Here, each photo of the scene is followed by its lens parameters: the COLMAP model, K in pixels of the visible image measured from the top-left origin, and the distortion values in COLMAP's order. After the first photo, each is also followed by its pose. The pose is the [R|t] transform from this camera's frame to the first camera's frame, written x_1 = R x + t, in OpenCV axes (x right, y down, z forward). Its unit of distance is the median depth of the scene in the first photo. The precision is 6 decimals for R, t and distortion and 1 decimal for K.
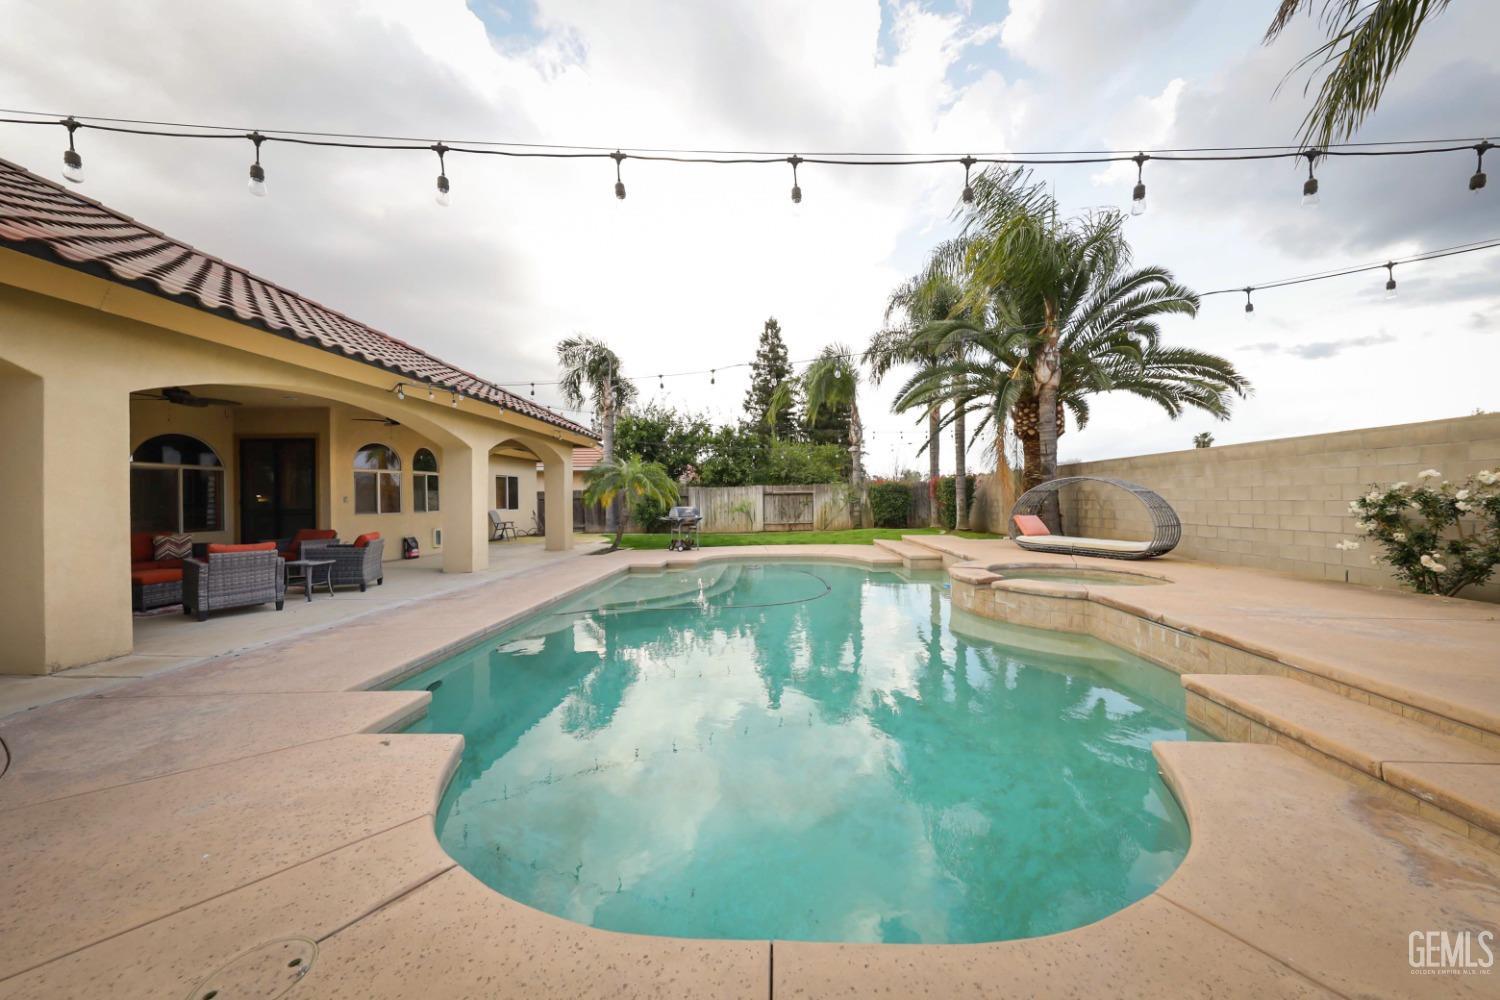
lens RADIAL K [[519.1, 0, 757.4], [0, 519.1, 502.6], [0, 0, 1]] dist [0.005126, -0.000359]
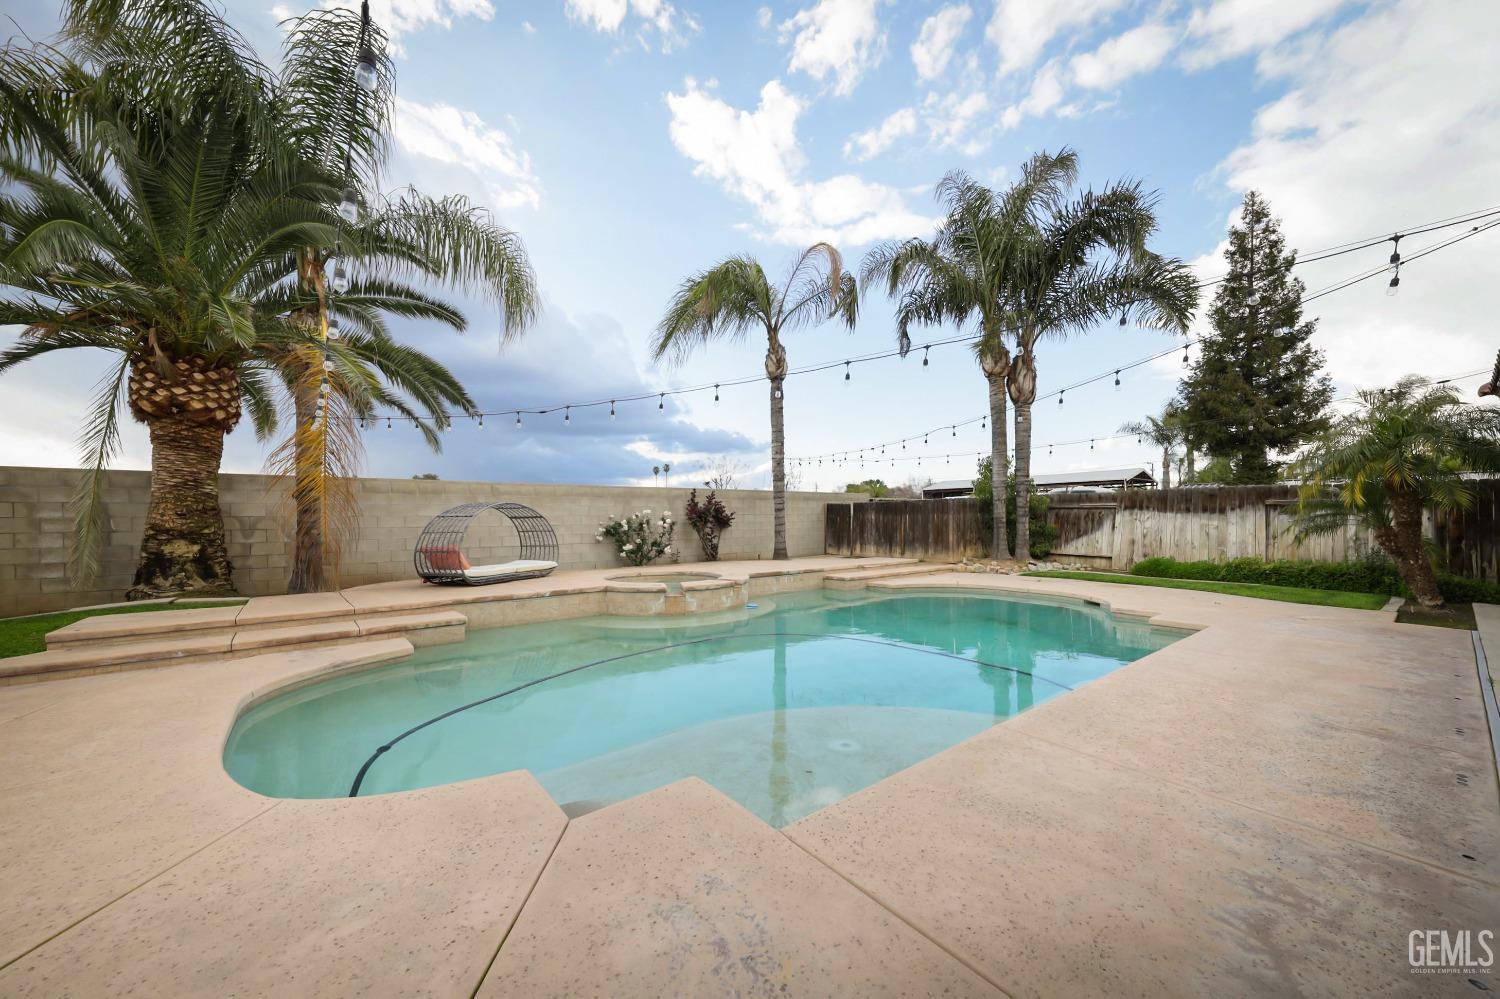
lens RADIAL K [[537.0, 0, 756.5], [0, 537.0, 504.1], [0, 0, 1]] dist [0.002282, 0.000099]
pose [[-0.637825, 0.022756, 0.769845, -0.481447], [0.010044, 0.999724, -0.021229, -0.023534], [-0.770116, -0.005808, -0.637877, 1.352201]]
